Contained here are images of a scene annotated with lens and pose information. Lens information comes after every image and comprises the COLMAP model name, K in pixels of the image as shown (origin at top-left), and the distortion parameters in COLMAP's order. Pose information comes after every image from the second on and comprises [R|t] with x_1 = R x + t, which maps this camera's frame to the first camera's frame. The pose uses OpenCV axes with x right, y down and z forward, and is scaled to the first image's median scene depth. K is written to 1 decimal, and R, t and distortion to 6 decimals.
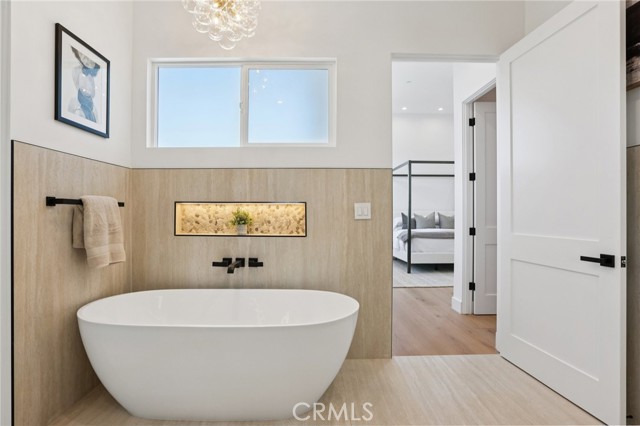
lens RADIAL K [[314.6, 0, 319.0], [0, 314.6, 211.2], [0, 0, 1]] dist [0.000468, 0.000128]
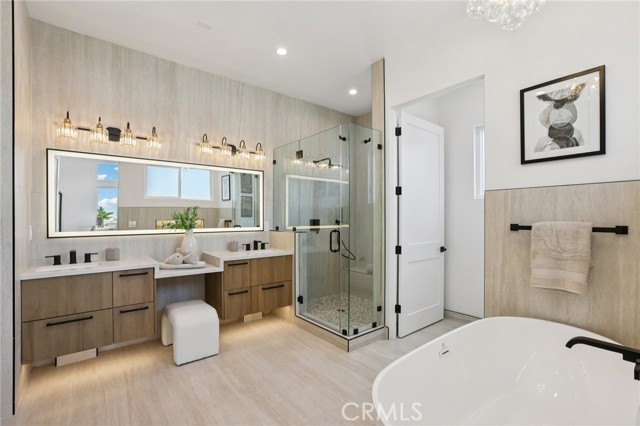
lens RADIAL K [[310.3, 0, 324.4], [0, 310.3, 216.2], [0, 0, 1]] dist [0.003433, 0.000950]
pose [[-0.777201, 0.002636, -0.629247, 0.600984], [0.006906, 0.999967, -0.004341, -0.074906], [0.629215, -0.007719, -0.777193, 1.462839]]
